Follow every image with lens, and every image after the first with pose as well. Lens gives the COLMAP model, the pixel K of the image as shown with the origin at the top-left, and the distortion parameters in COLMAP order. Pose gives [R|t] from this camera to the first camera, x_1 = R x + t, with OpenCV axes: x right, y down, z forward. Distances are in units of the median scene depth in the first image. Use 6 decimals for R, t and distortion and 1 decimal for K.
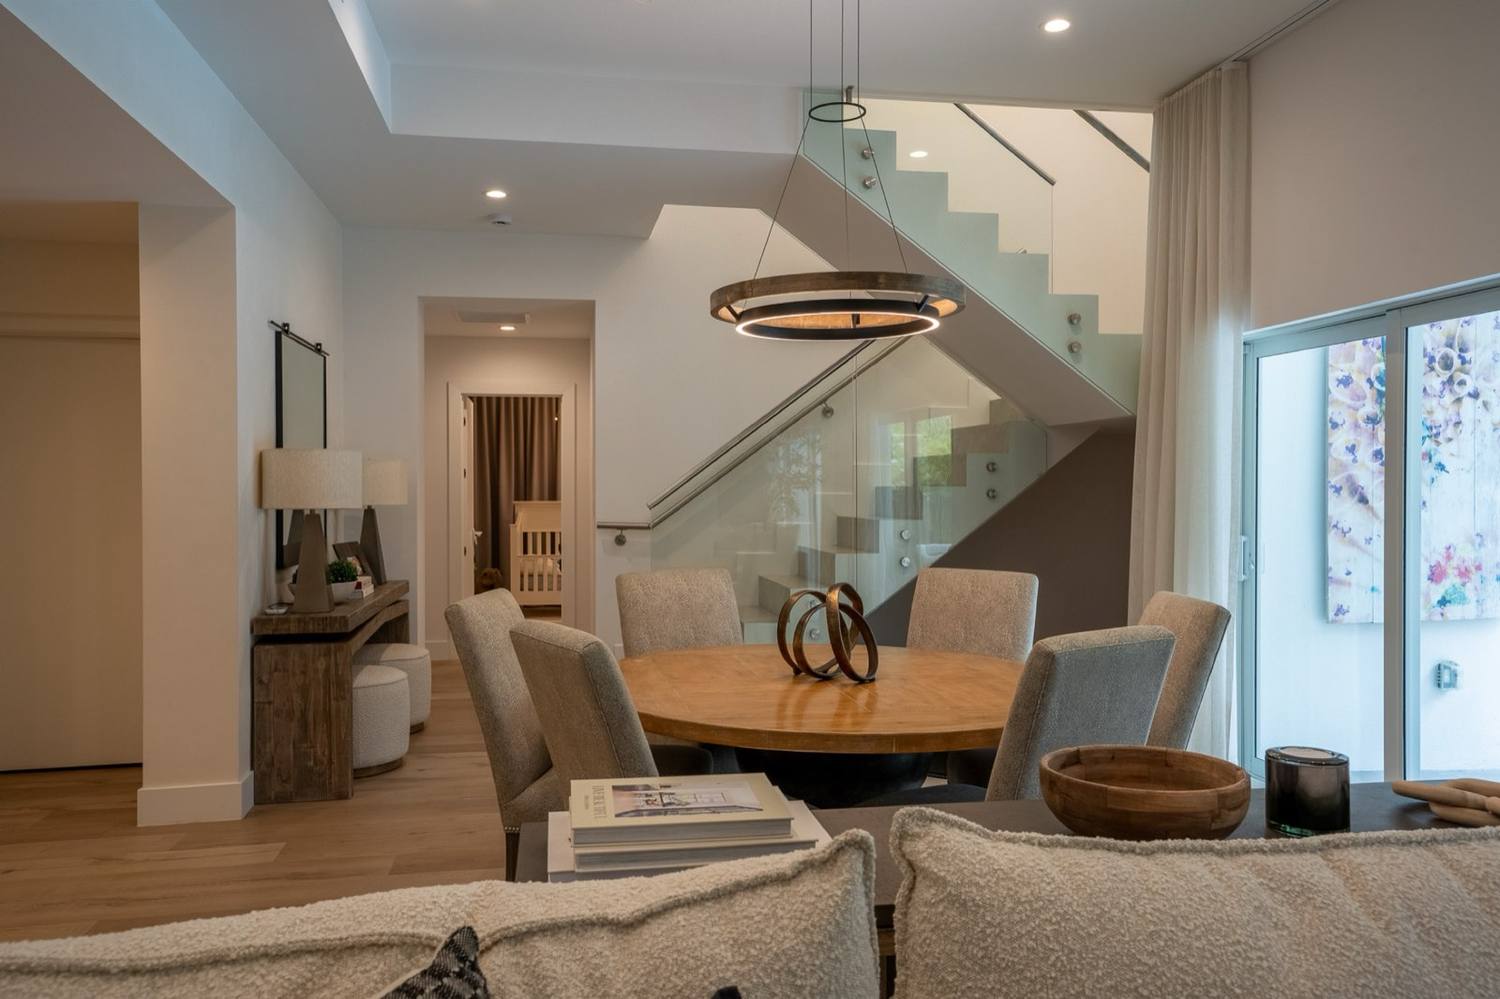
lens RADIAL K [[1164.3, 0, 750.0], [0, 1164.3, 499.5], [0, 0, 1]] dist [-0.025774, 0.109652]
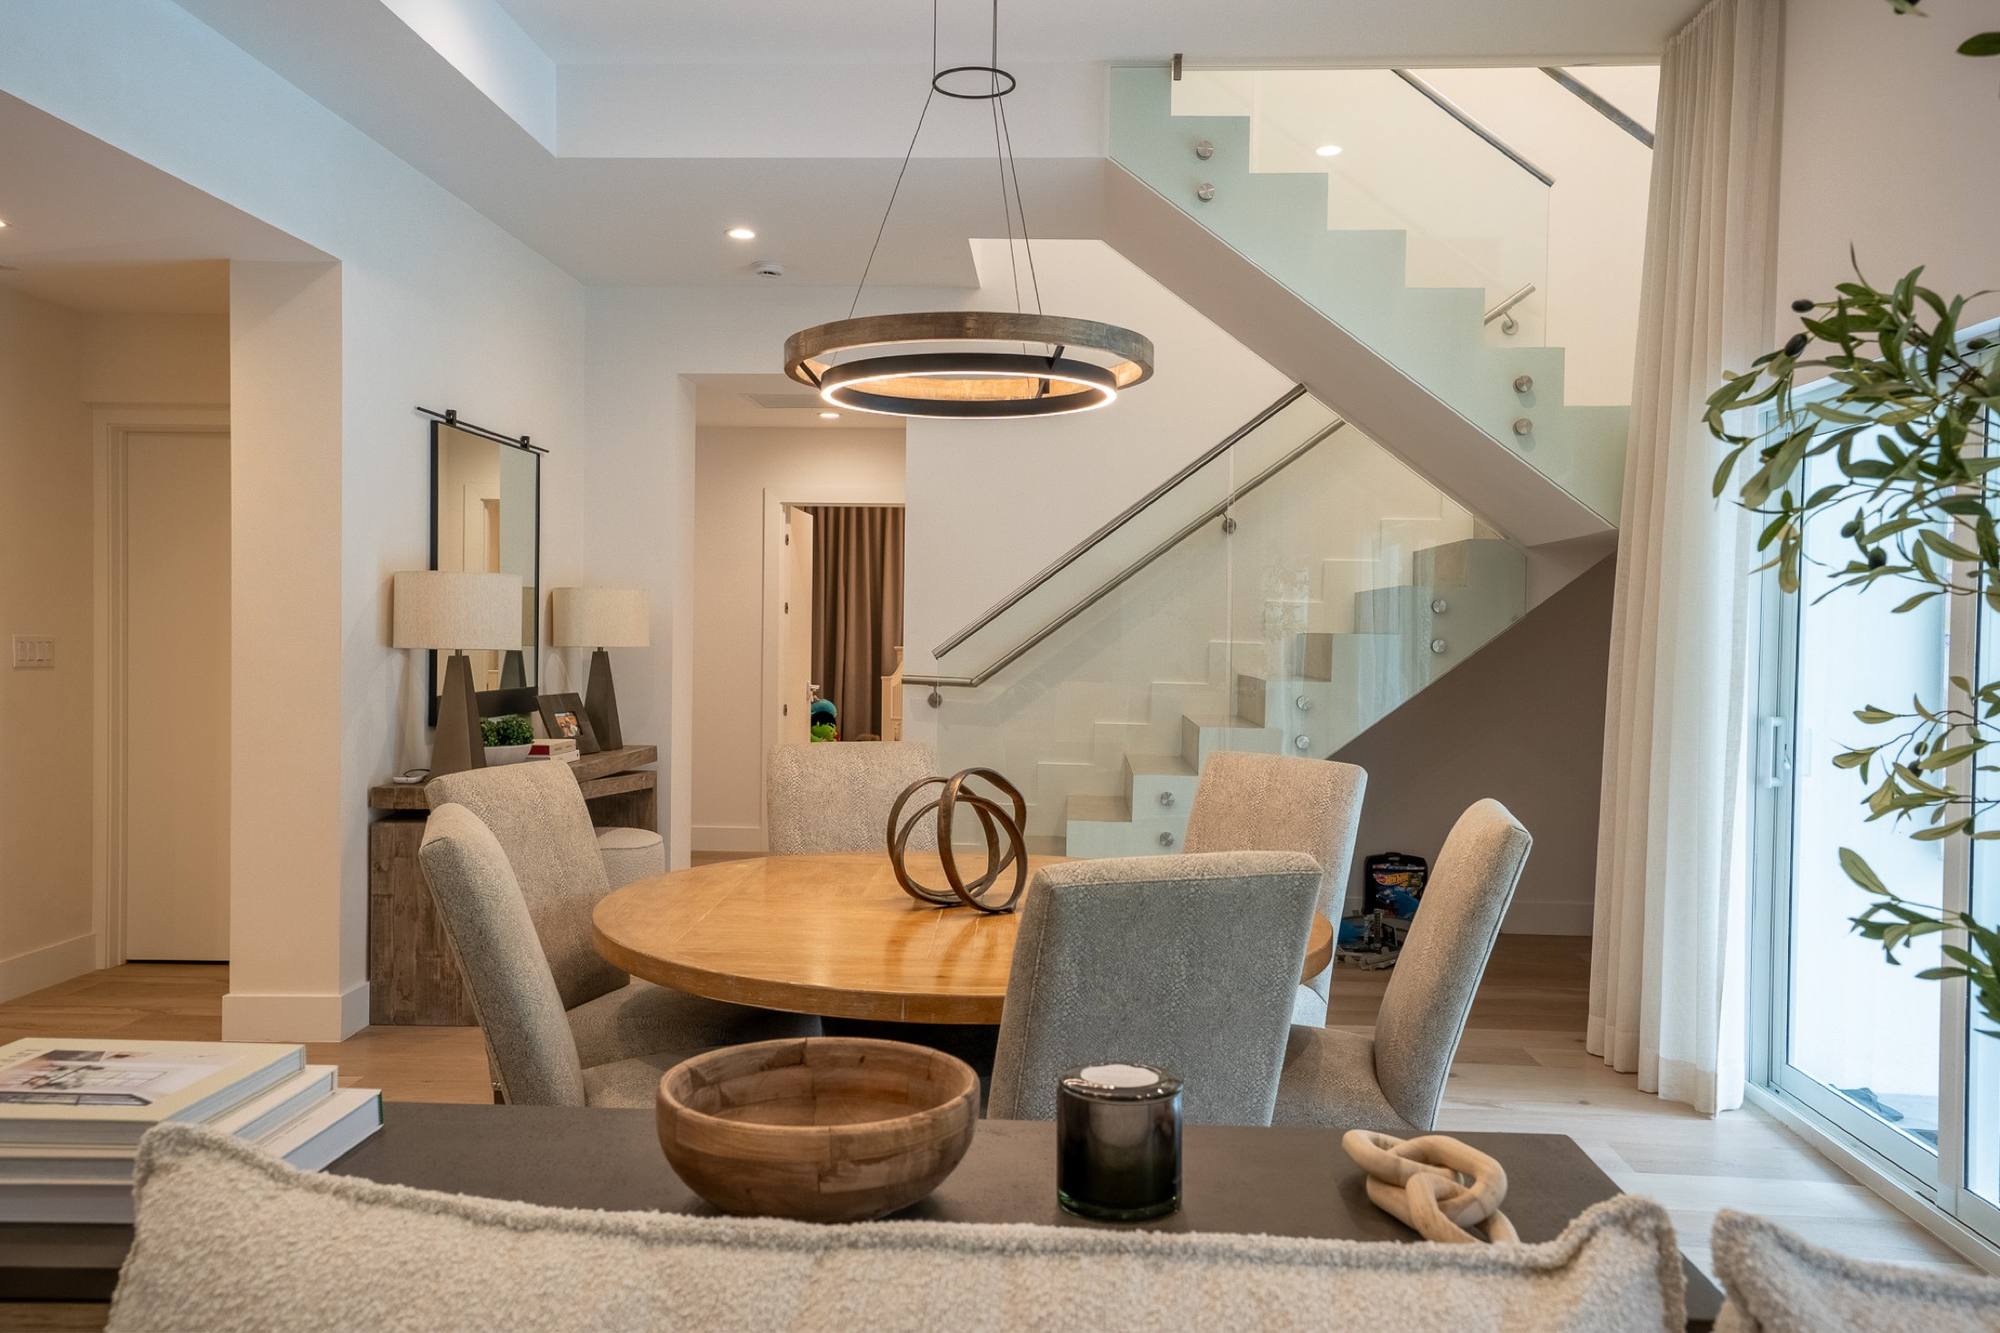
lens RADIAL K [[1552.4, 0, 1000.0], [0, 1552.4, 666.5], [0, 0, 1]] dist [-0.025774, 0.109652]
pose [[0.974421, 0.020265, -0.223816, 0.199954], [-0.017621, 0.999749, 0.013804, -0.001086], [0.224040, -0.009507, 0.974534, 0.071282]]
